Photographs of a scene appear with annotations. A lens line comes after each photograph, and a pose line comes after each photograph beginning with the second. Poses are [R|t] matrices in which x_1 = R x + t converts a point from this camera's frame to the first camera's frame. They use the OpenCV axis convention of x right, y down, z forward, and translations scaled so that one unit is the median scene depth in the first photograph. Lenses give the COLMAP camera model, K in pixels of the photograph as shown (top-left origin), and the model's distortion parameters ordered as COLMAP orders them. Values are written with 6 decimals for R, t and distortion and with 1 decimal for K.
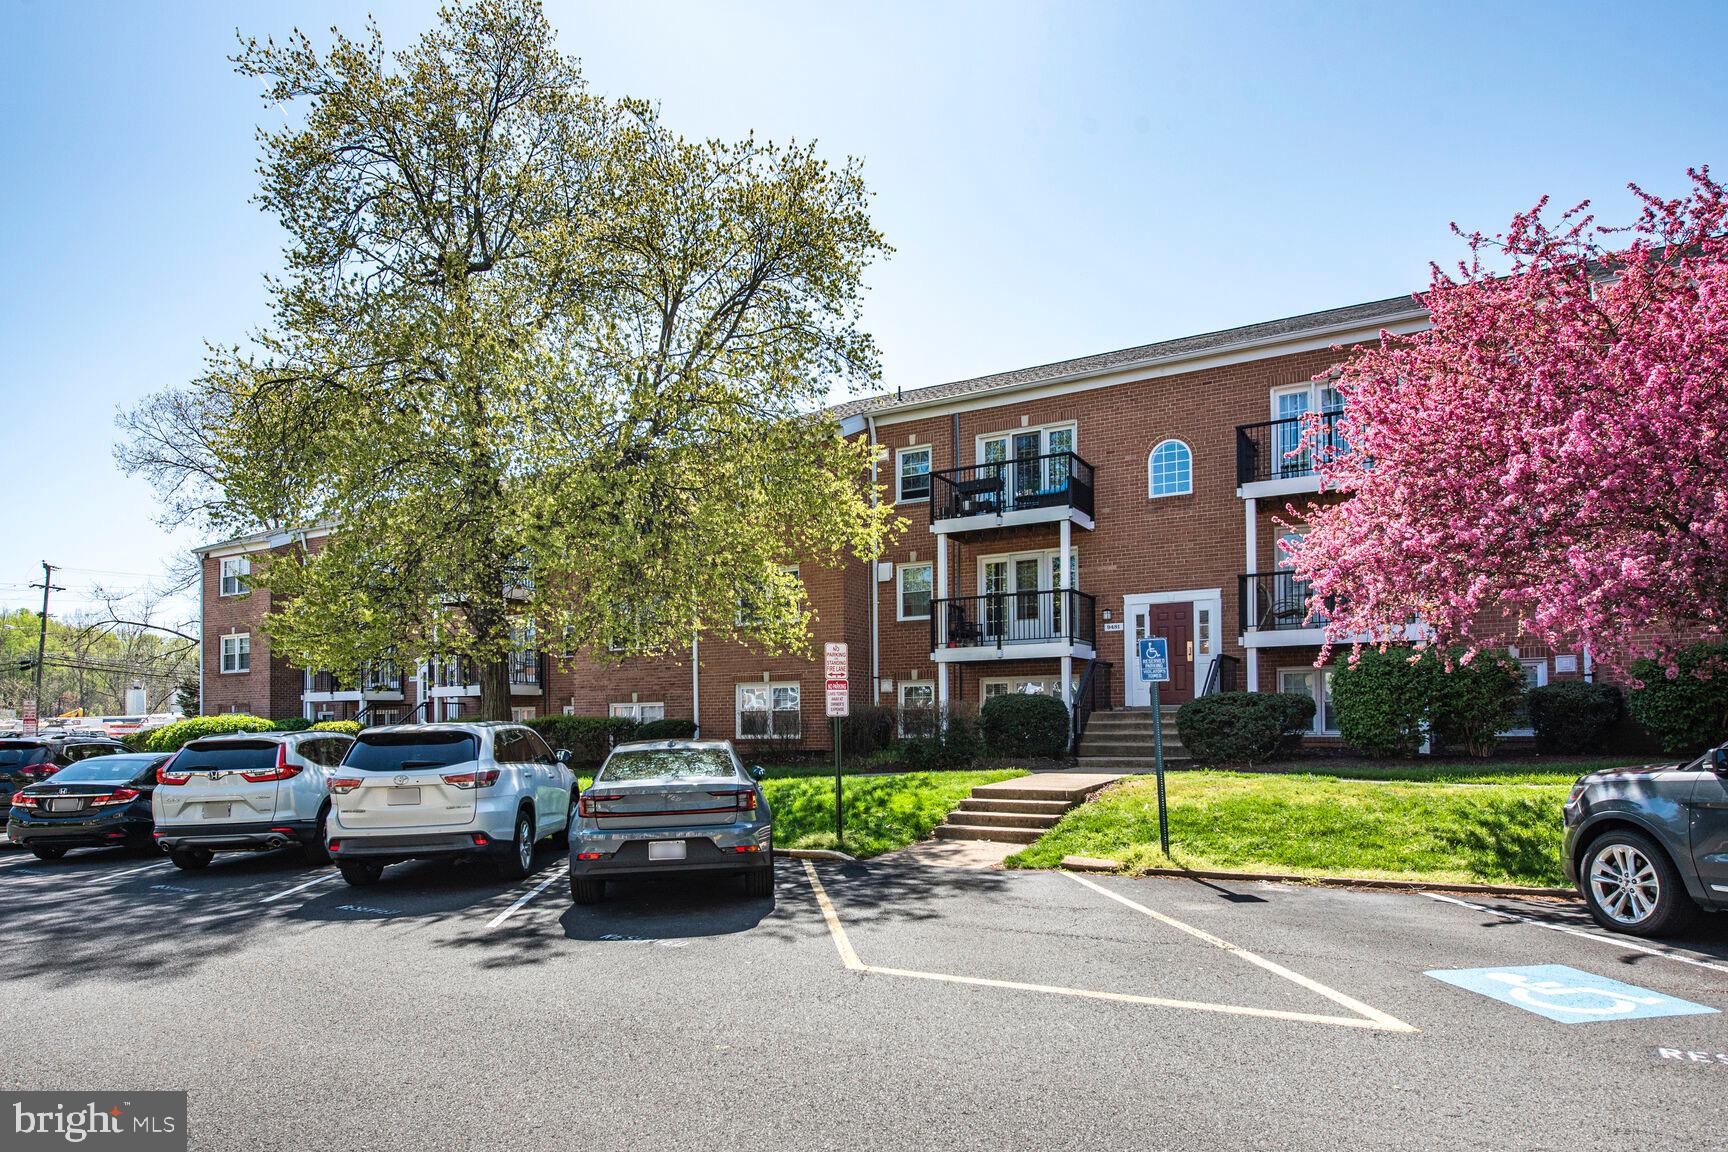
lens RADIAL K [[1044.0, 0, 928.3], [0, 1044.0, 717.4], [0, 0, 1]] dist [0.003698, 0.002614]
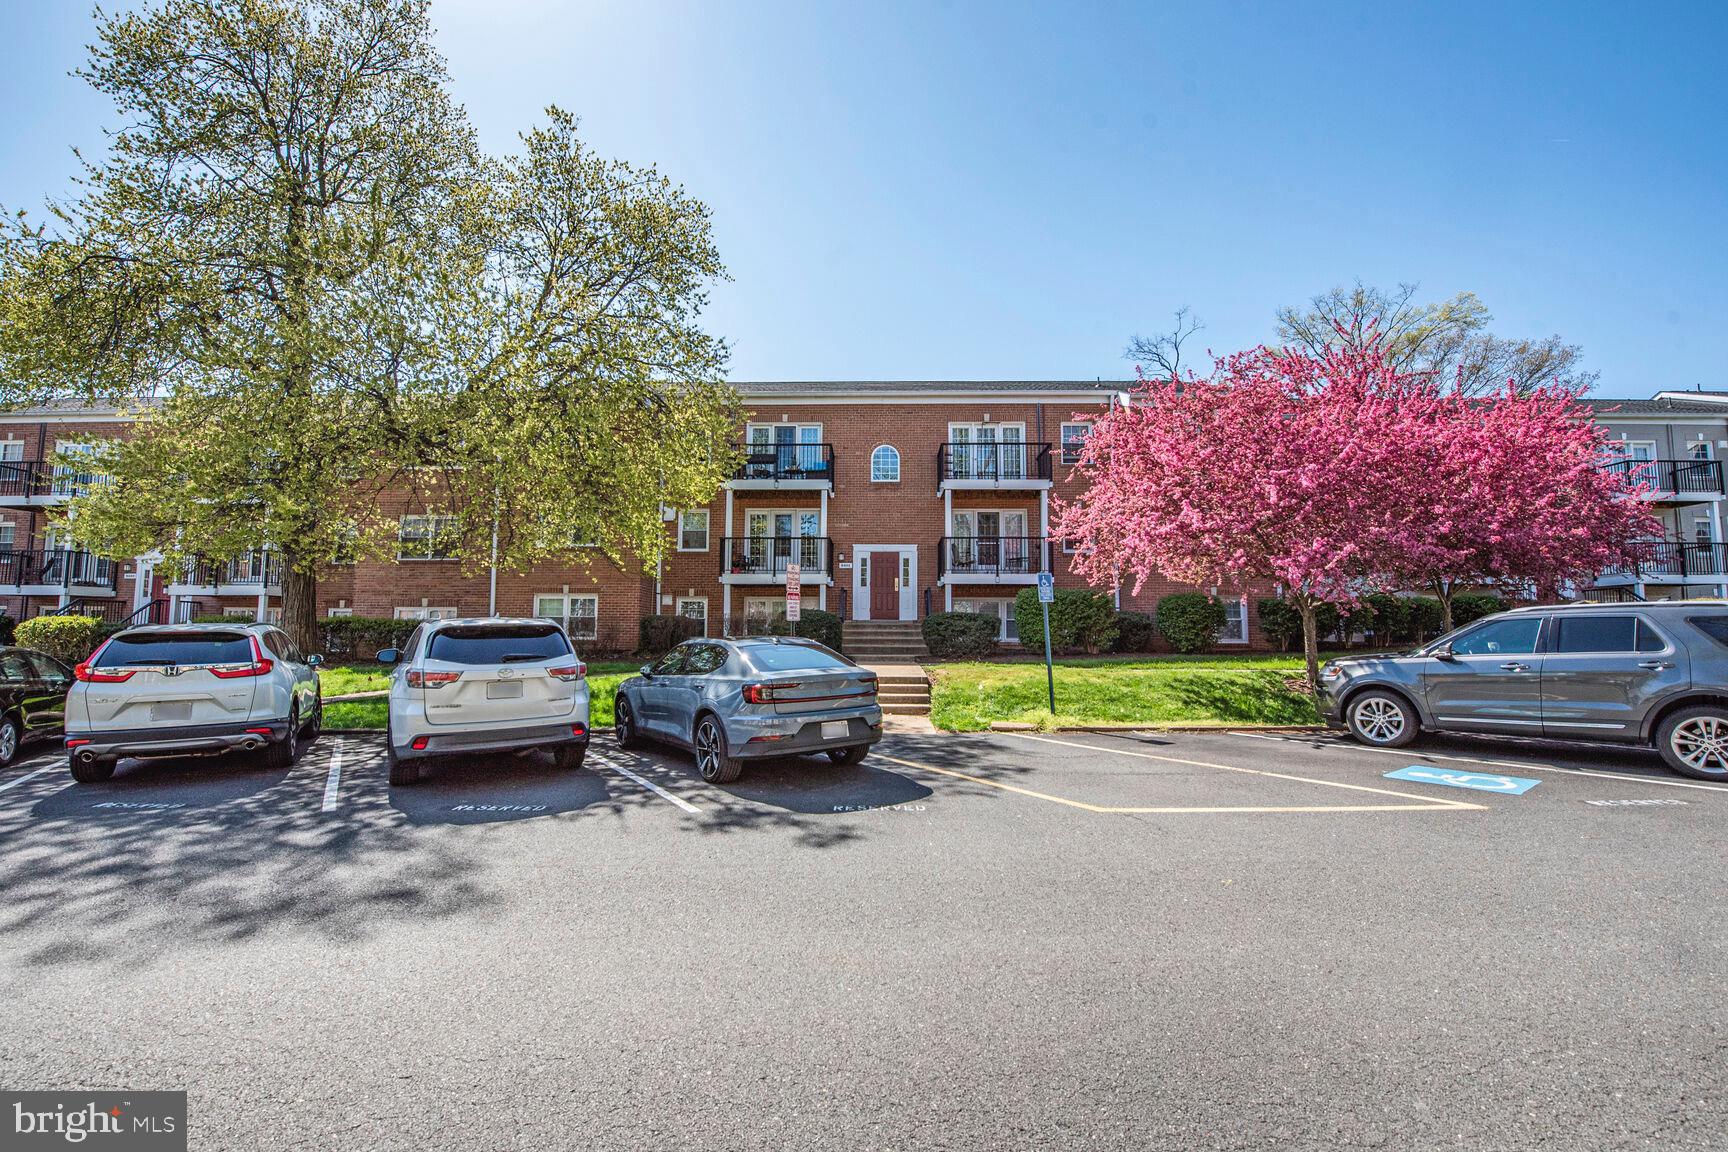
lens RADIAL K [[702.9, 0, 860.4], [0, 702.9, 586.1], [0, 0, 1]] dist [-0.009826, -0.000383]
pose [[0.882437, 0.046342, 0.468143, -0.268852], [-0.016544, 0.997578, -0.067567, 0.008534], [-0.470140, 0.051879, 0.881066, 0.125982]]
